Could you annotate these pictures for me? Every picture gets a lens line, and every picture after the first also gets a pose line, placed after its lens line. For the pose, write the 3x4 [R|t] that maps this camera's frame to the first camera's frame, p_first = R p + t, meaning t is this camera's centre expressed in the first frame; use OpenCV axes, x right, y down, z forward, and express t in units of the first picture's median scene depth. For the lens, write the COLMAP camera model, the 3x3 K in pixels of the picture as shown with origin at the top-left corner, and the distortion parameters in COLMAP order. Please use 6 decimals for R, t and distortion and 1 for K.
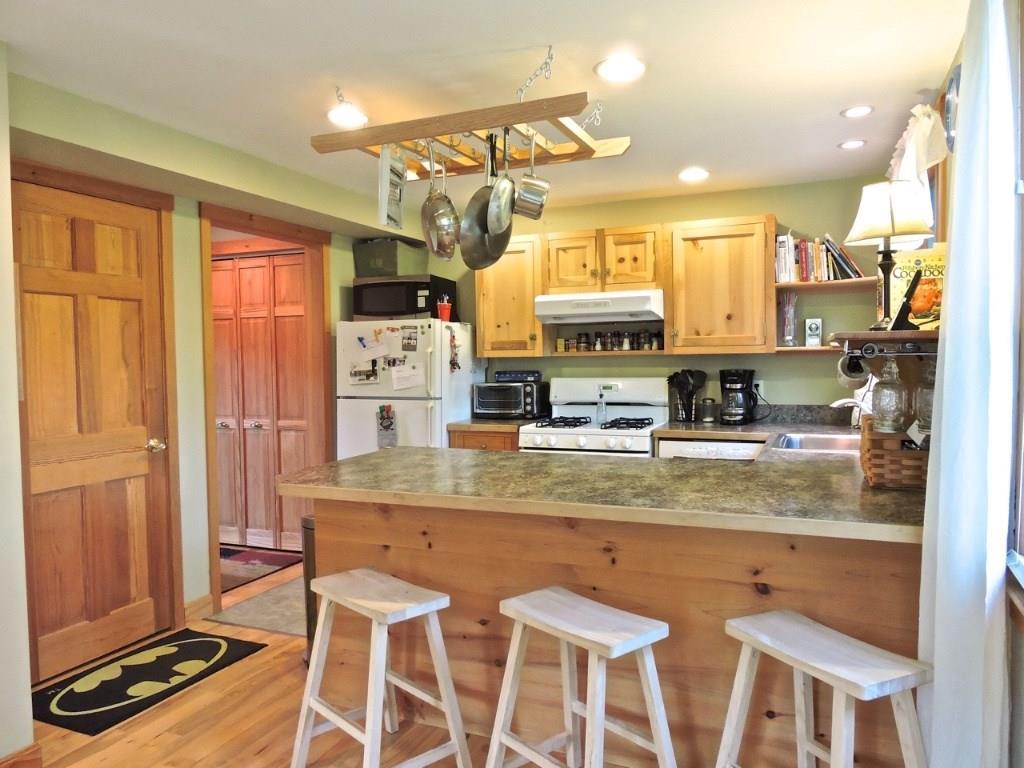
lens RADIAL K [[728.1, 0, 512.0], [0, 728.1, 384.0], [0, 0, 1]] dist [-0.003384, -0.002644]
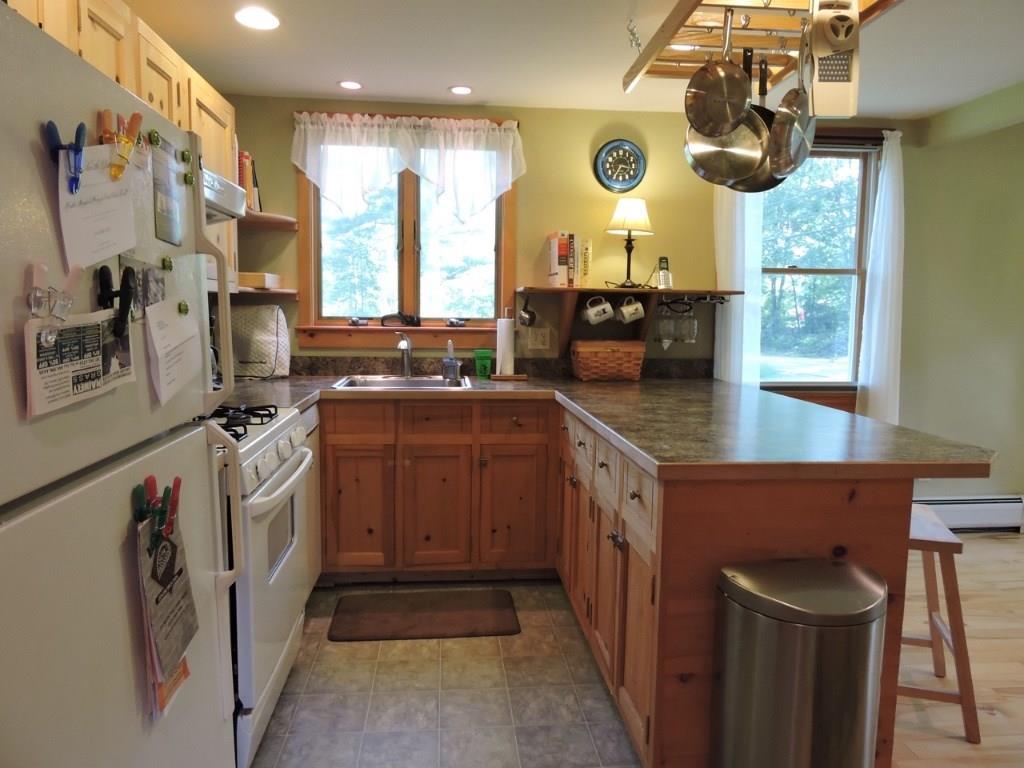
lens RADIAL K [[728.1, 0, 512.0], [0, 728.1, 384.0], [0, 0, 1]] dist [-0.003384, -0.002644]
pose [[-0.477597, -0.081660, 0.874776, -0.423125], [0.027842, 0.993764, 0.107969, -0.020871], [-0.878138, 0.075921, -0.472345, 1.031020]]
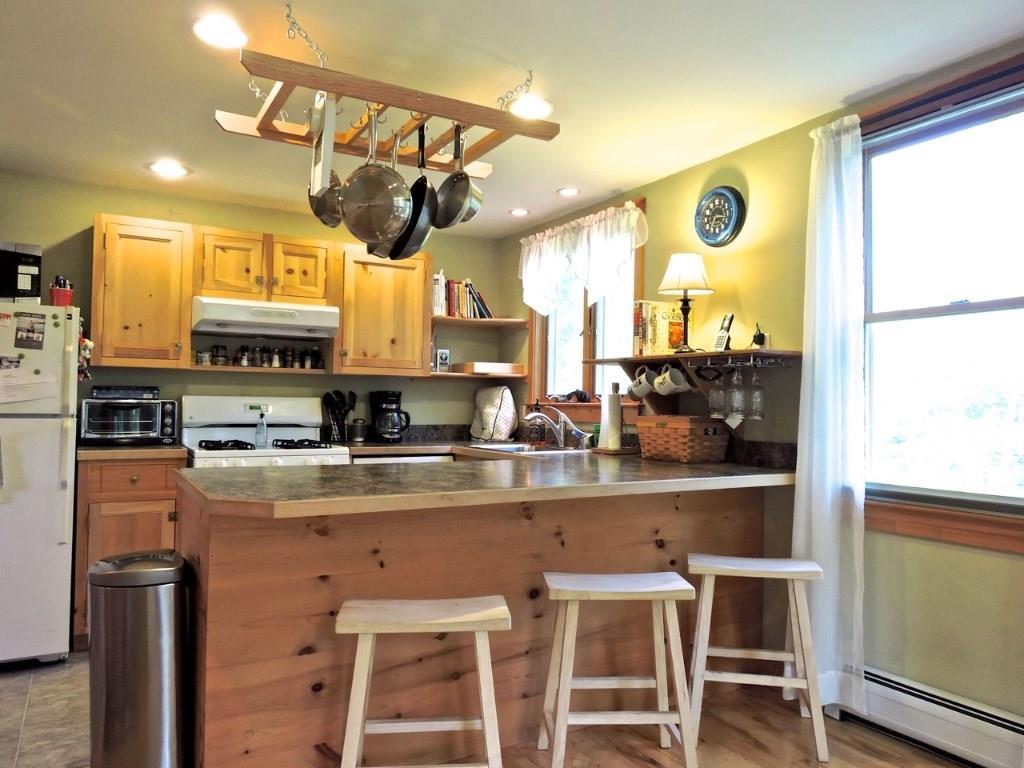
lens RADIAL K [[741.7, 0, 512.0], [0, 741.7, 384.0], [0, 0, 1]] dist [0.000443, -0.001572]
pose [[0.597915, 0.045775, 0.800251, -0.438901], [0.008001, 0.997977, -0.063063, 0.038439], [-0.801520, 0.044109, 0.596339, 0.201999]]
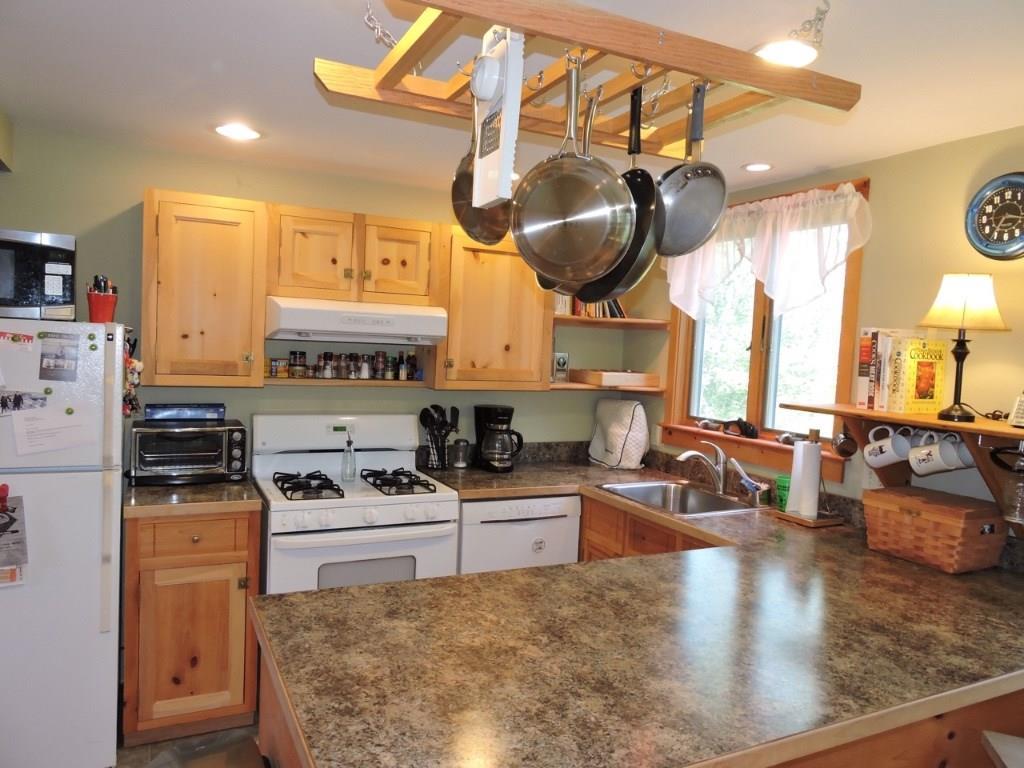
lens RADIAL K [[728.1, 0, 512.0], [0, 728.1, 384.0], [0, 0, 1]] dist [-0.003384, -0.002644]
pose [[0.646898, 0.001992, 0.762574, -0.333698], [-0.026374, 0.999457, 0.019762, -0.062503], [-0.762120, -0.032896, 0.646599, 0.413185]]
